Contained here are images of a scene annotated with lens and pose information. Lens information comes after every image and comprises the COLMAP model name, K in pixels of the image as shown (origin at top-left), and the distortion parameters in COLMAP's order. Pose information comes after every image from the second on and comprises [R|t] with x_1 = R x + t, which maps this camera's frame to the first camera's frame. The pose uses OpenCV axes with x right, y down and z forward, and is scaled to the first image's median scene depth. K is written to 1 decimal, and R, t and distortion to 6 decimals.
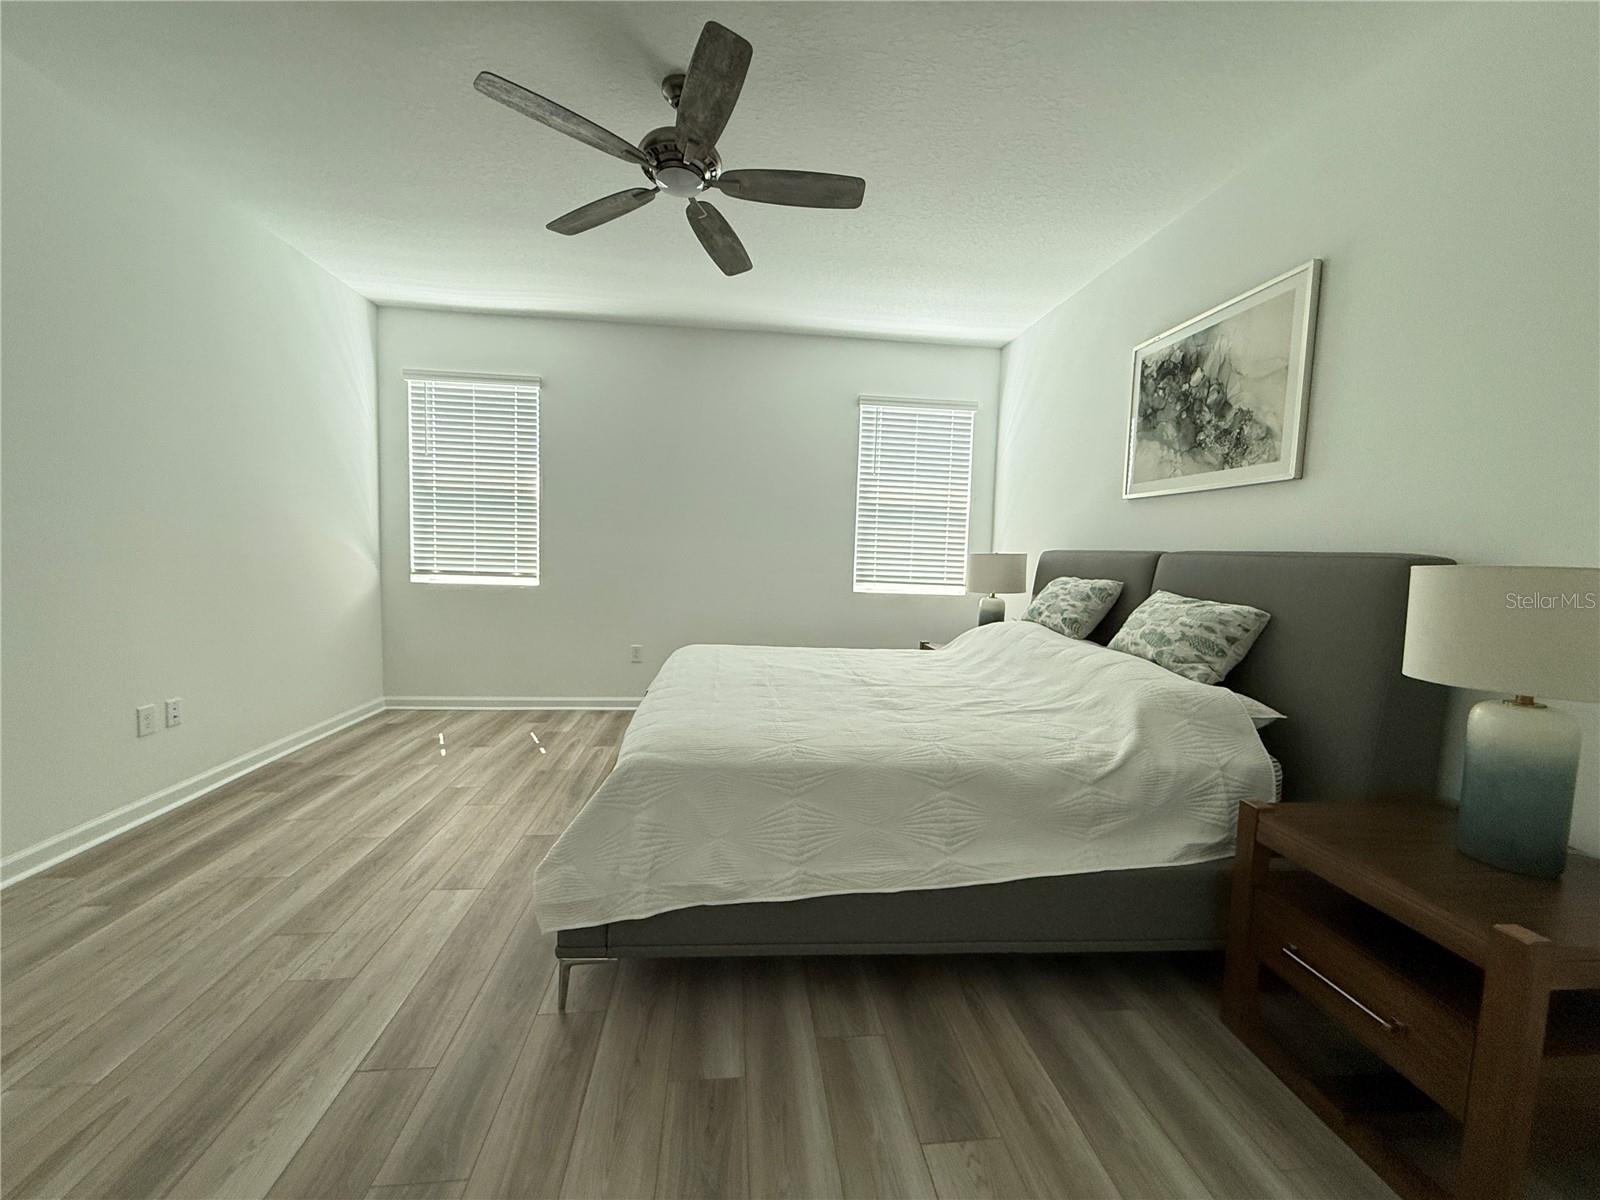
lens RADIAL K [[641.4, 0, 798.7], [0, 641.4, 600.8], [0, 0, 1]] dist [-0.000596, 0.000065]
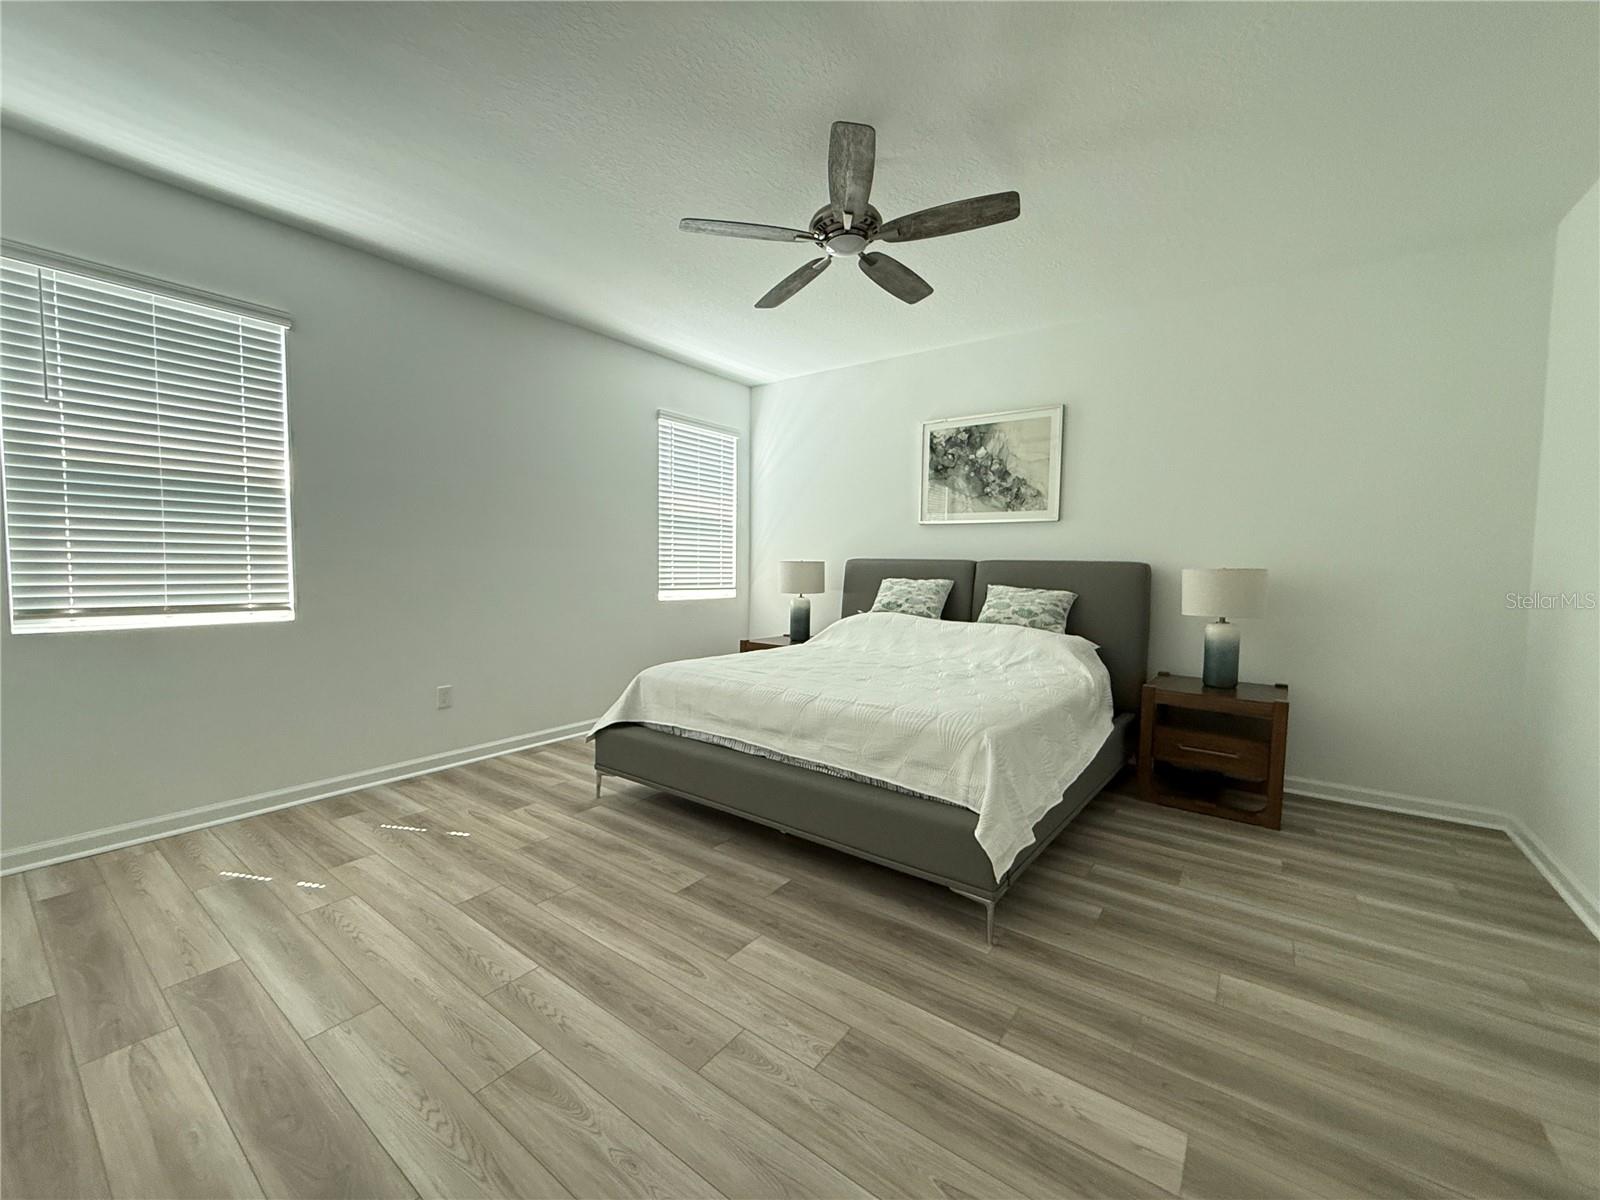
lens RADIAL K [[641.4, 0, 798.7], [0, 641.4, 600.8], [0, 0, 1]] dist [-0.000596, 0.000065]
pose [[0.675076, -0.064935, 0.734885, -0.826098], [0.063542, 0.997535, 0.029772, -0.047346], [-0.735007, 0.026597, 0.677538, 0.229480]]
